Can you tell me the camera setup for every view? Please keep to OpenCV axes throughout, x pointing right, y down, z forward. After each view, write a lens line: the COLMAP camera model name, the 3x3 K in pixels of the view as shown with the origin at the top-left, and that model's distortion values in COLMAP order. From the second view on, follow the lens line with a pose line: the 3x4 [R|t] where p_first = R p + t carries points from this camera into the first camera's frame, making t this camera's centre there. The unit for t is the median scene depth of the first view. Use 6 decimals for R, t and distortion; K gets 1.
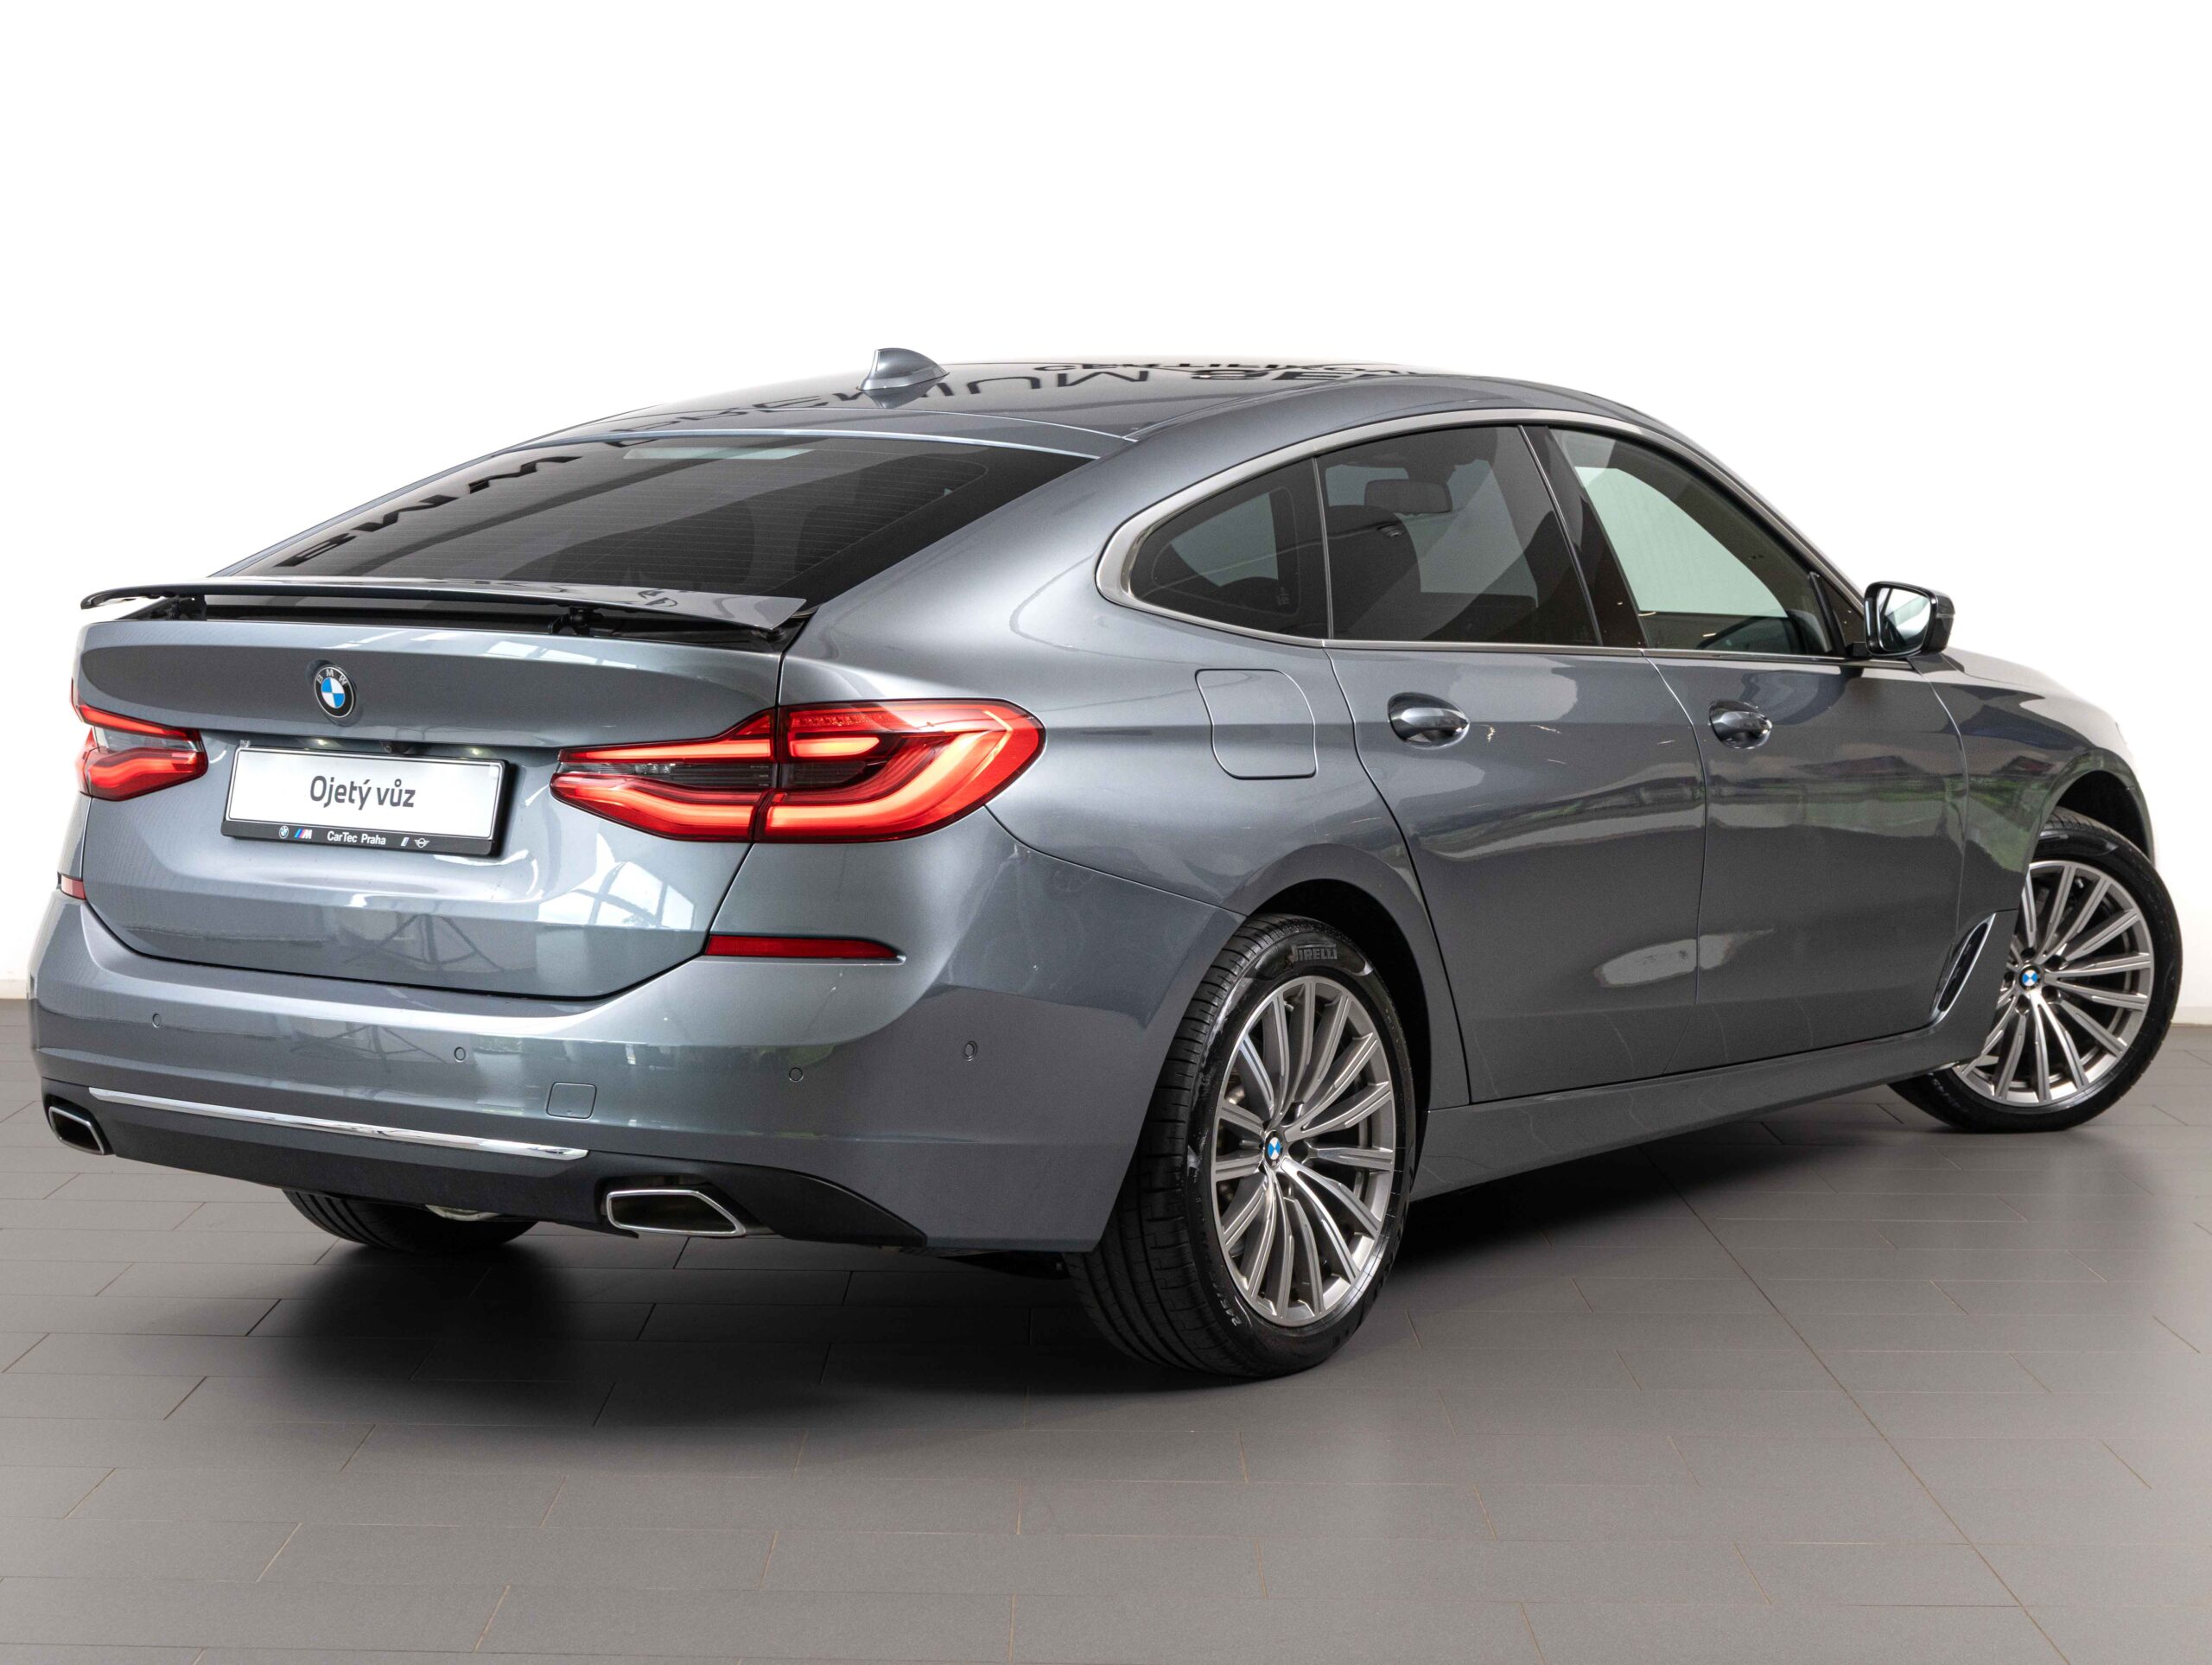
lens RADIAL K [[4327.0, 0, 1106.2], [0, 4327.0, 834.7], [0, 0, 1]] dist [-0.097044, 0.000000]
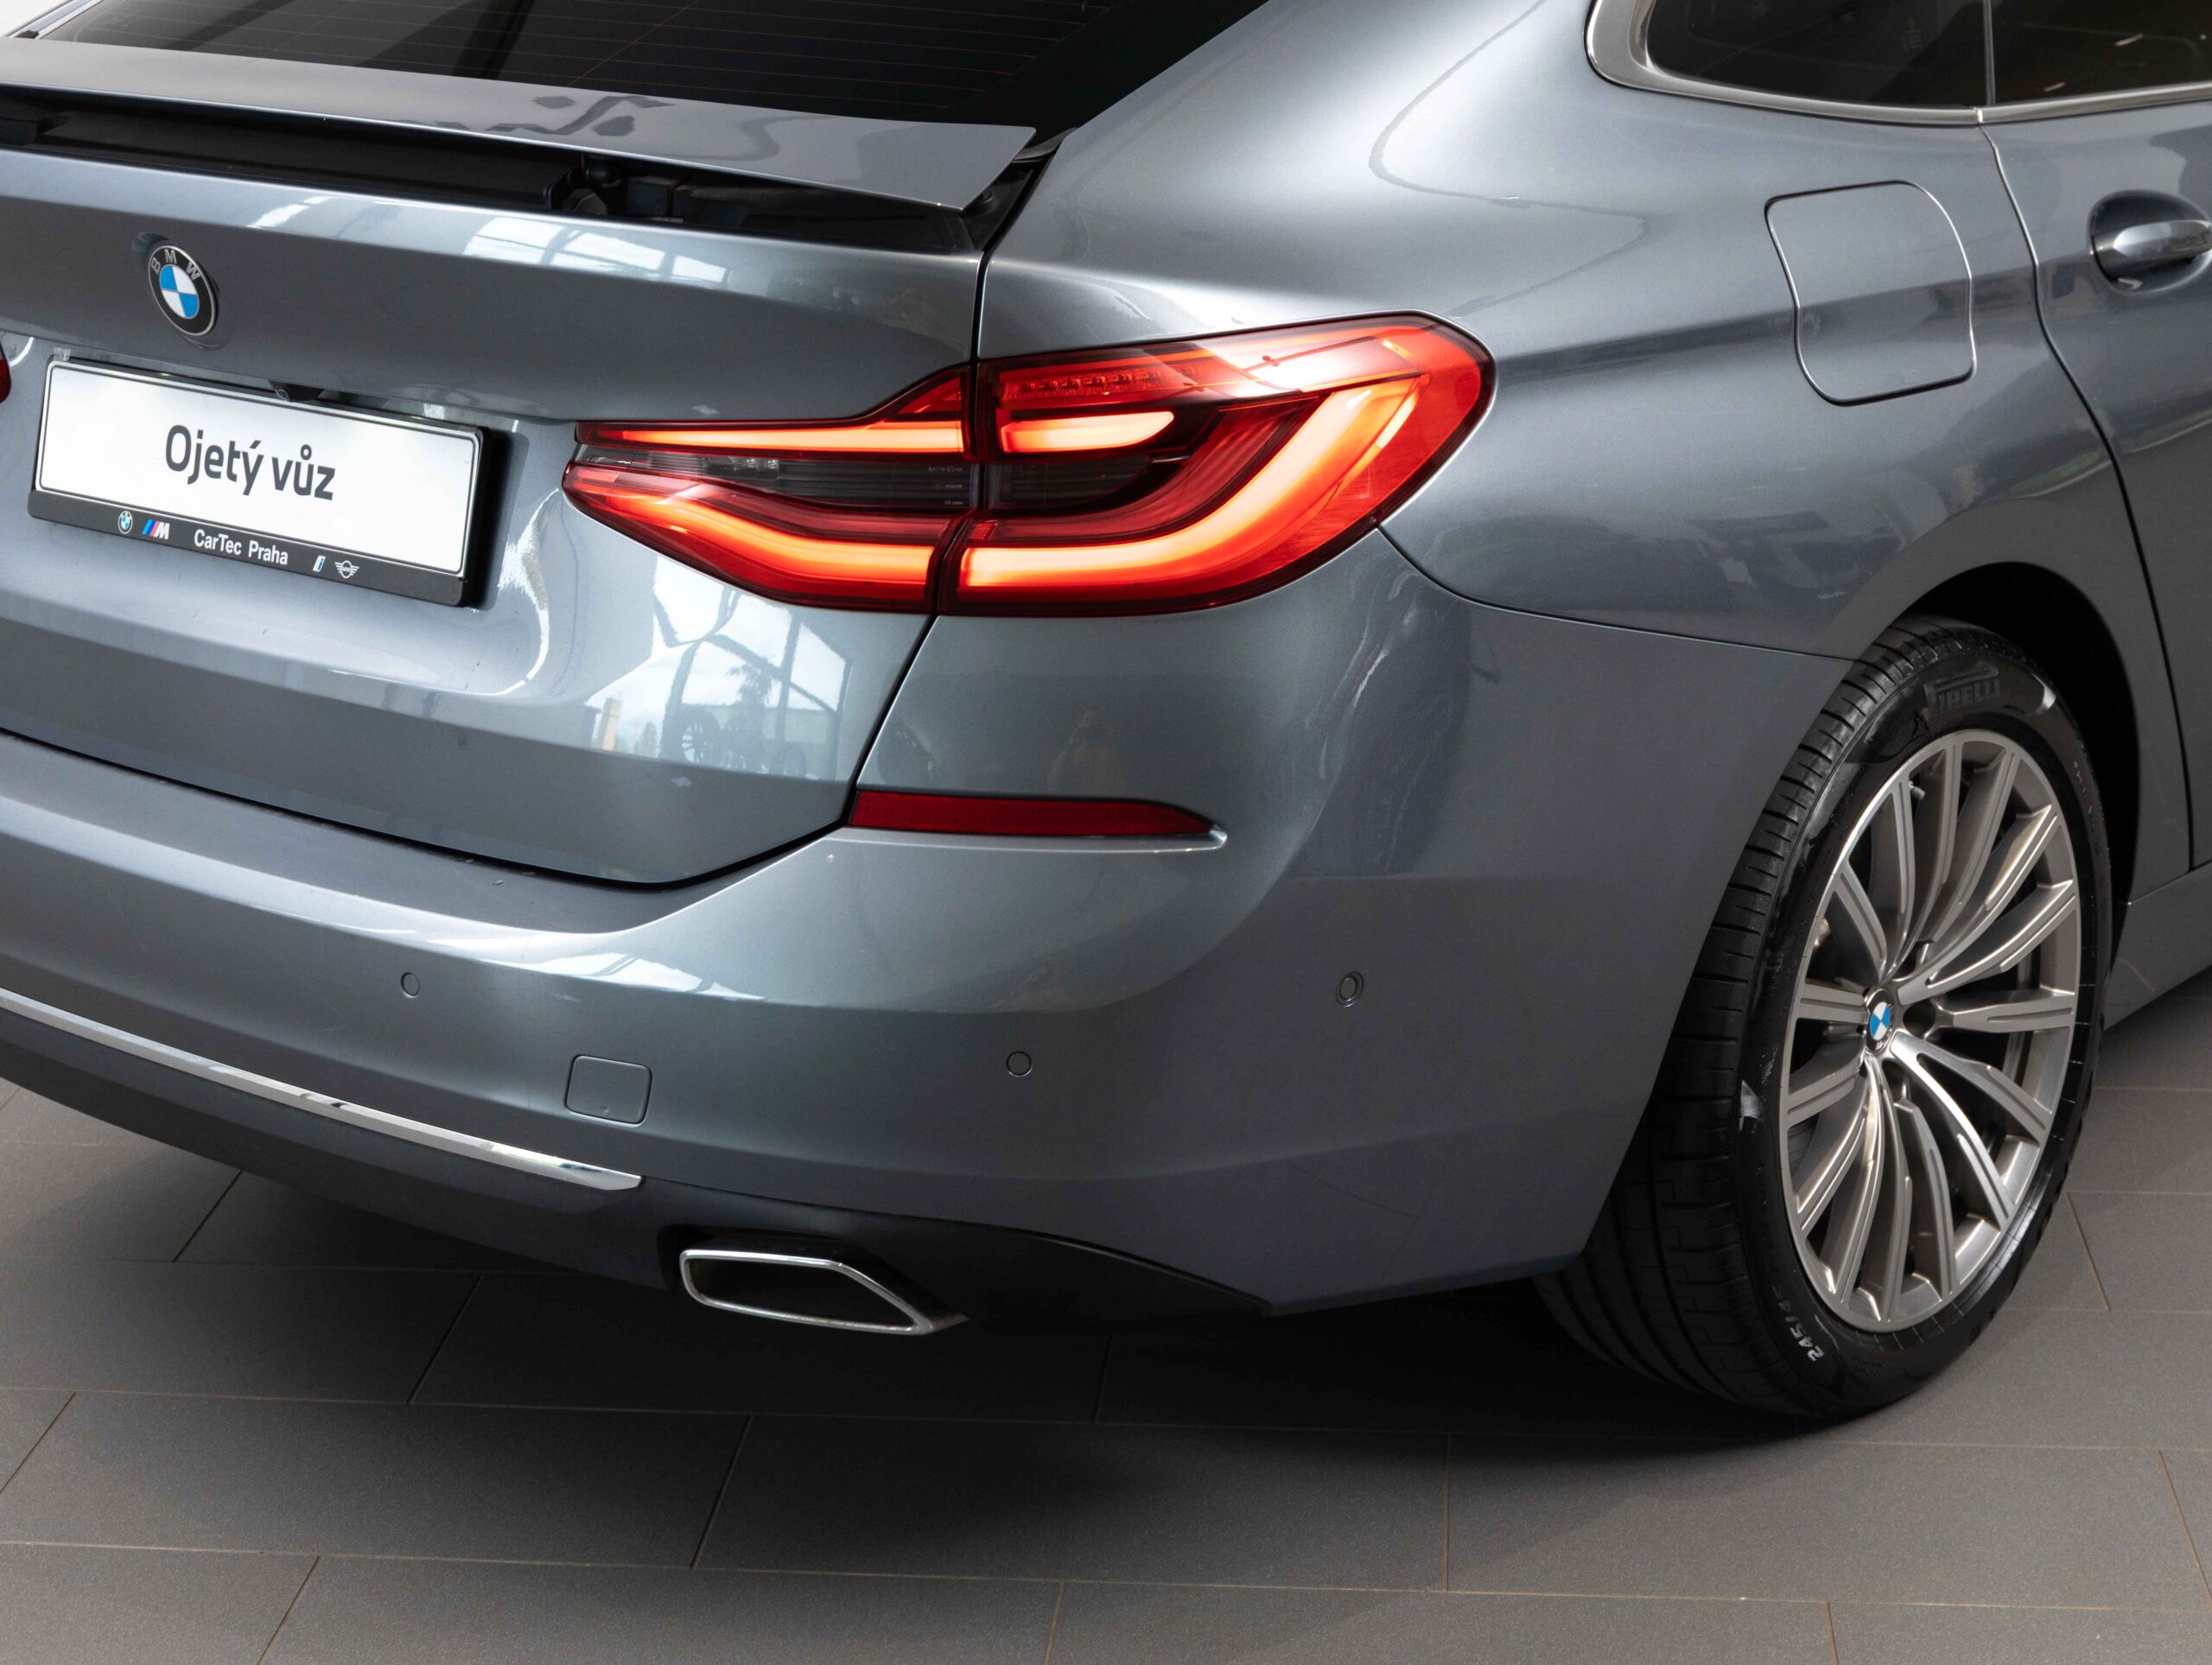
lens RADIAL K [[4327.0, 0, 1109.6], [0, 4327.0, 837.0], [0, 0, 1]] dist [-0.097044, 0.000000]
pose [[0.995895, 0.009048, -0.090063, -0.012583], [0.009982, 0.977946, 0.208621, -0.076868], [0.089964, -0.208664, 0.973841, 0.462757]]
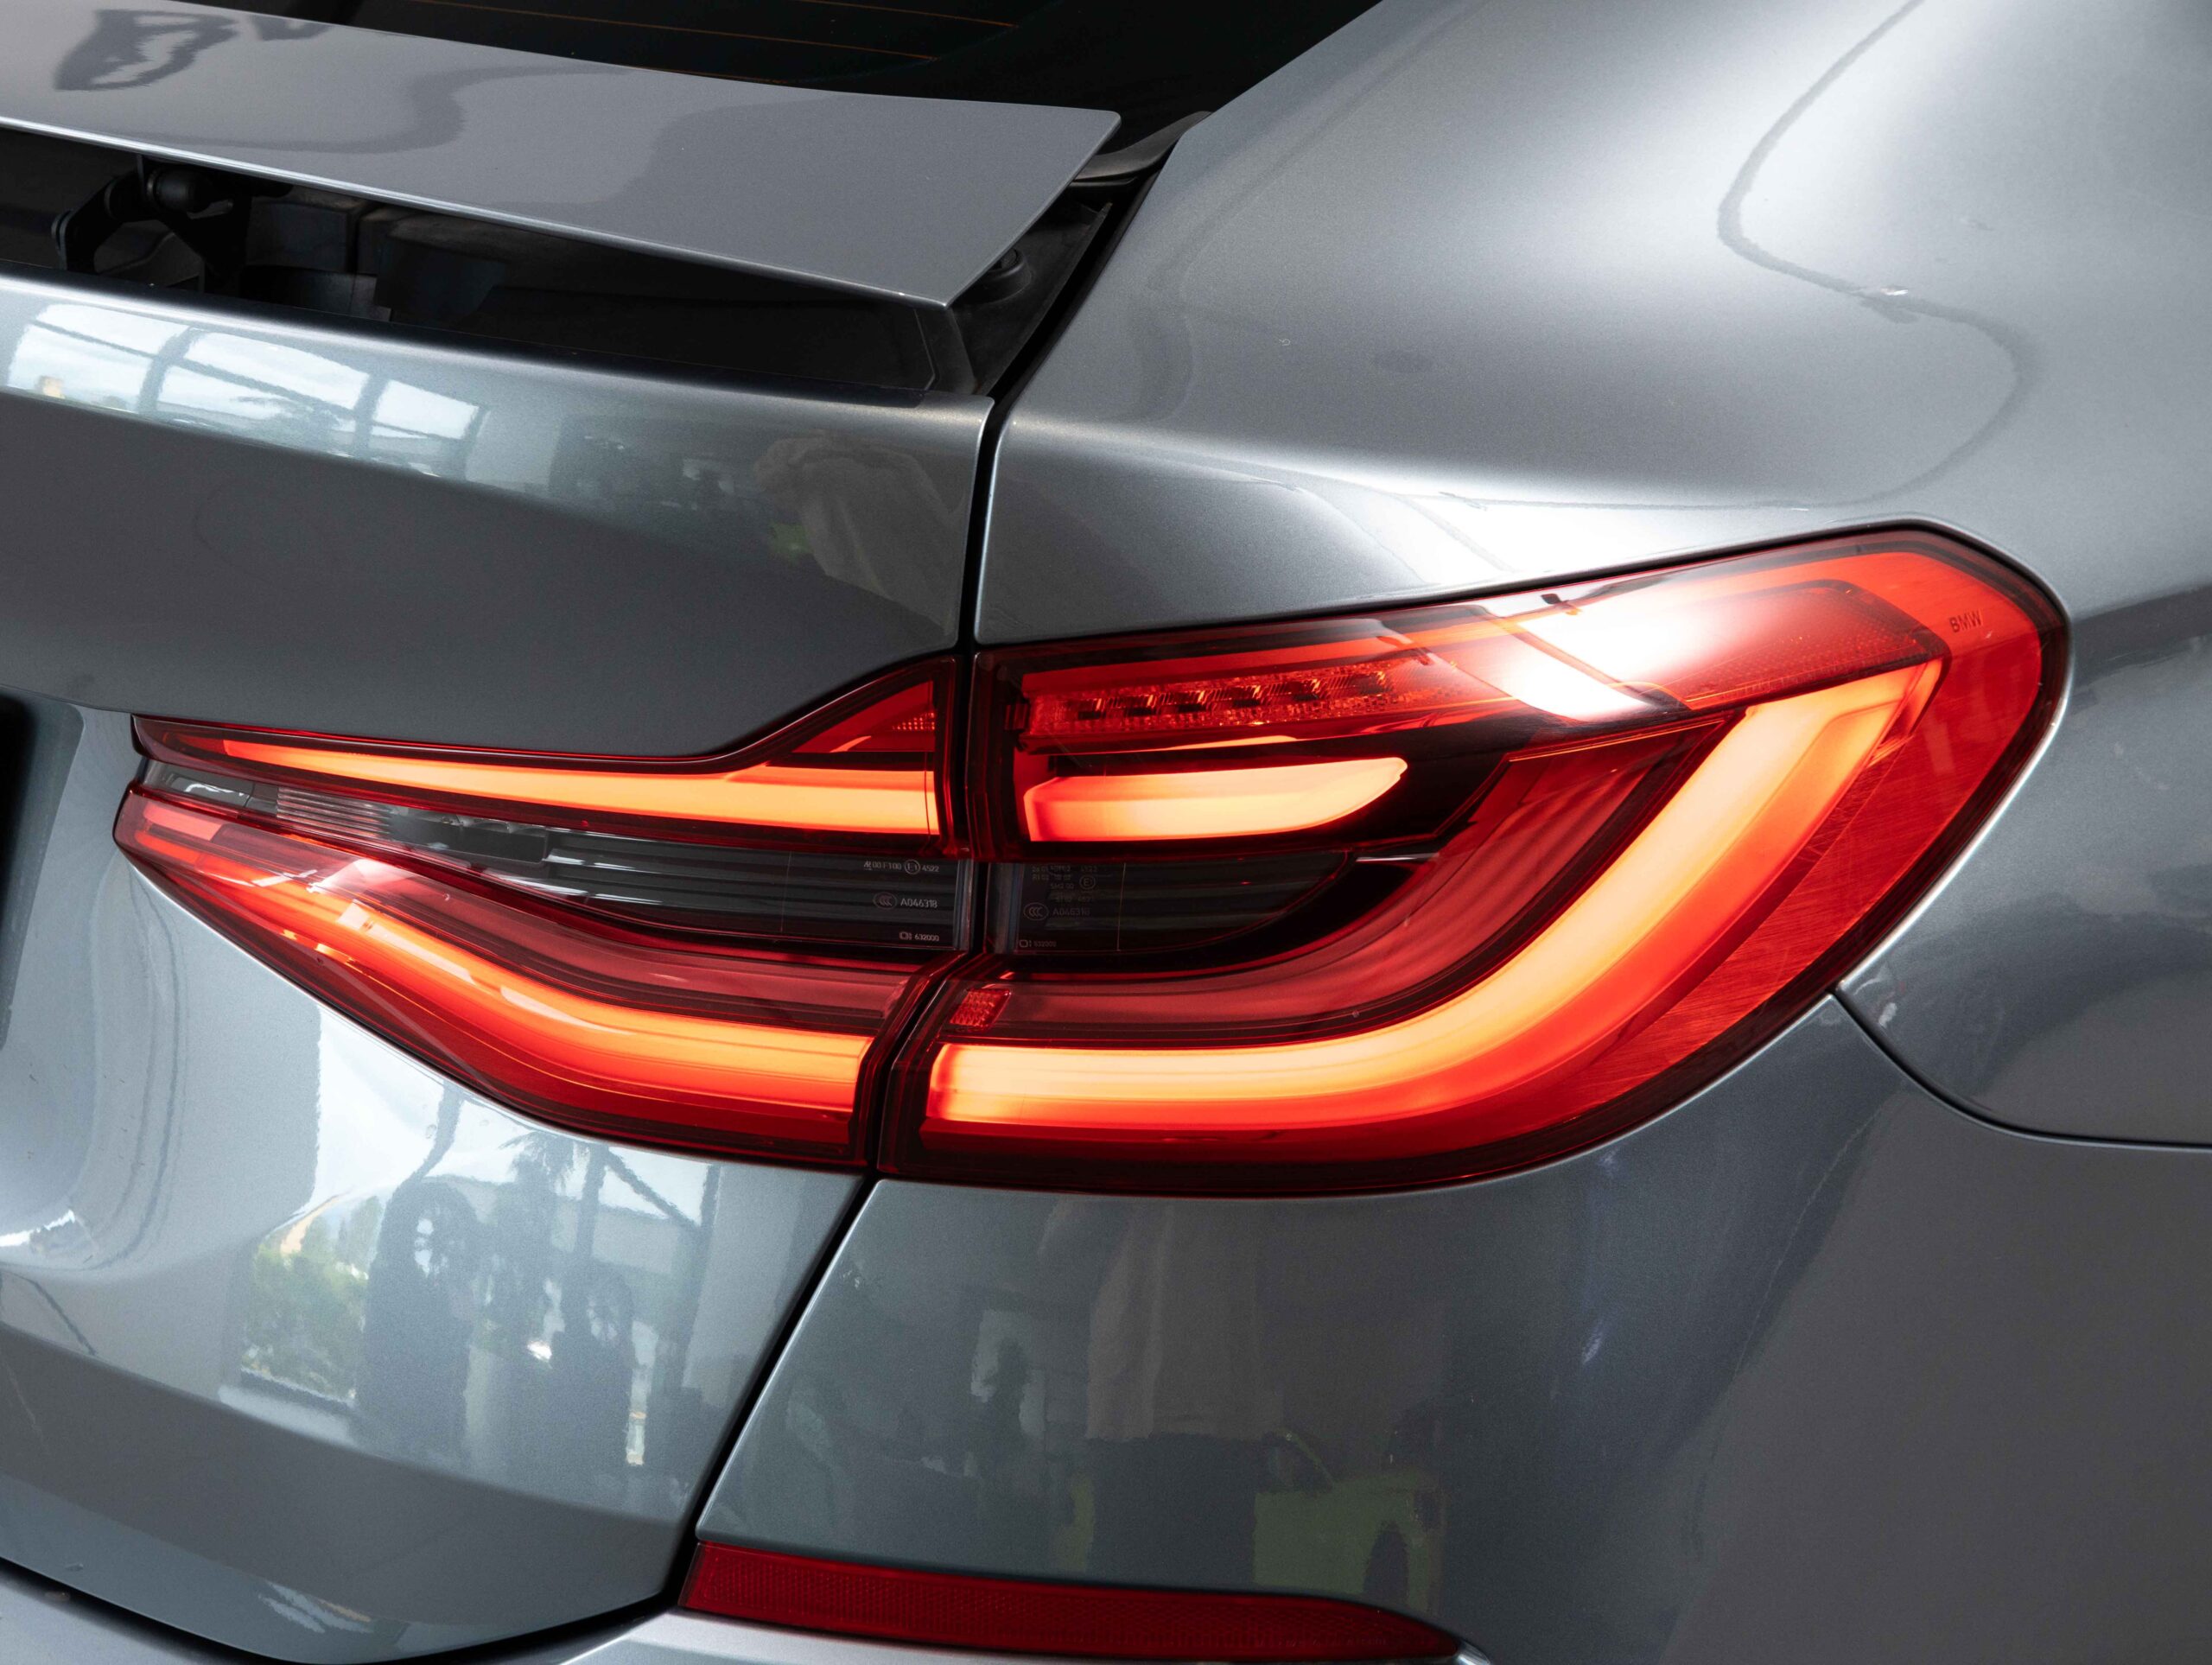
lens RADIAL K [[4327.0, 0, 1094.2], [0, 4327.0, 826.2], [0, 0, 1]] dist [-0.097044, 0.000000]
pose [[0.992665, 0.039486, -0.114271, -0.040644], [-0.011679, 0.972061, 0.234437, -0.069963], [0.120335, -0.231382, 0.965392, 0.736139]]
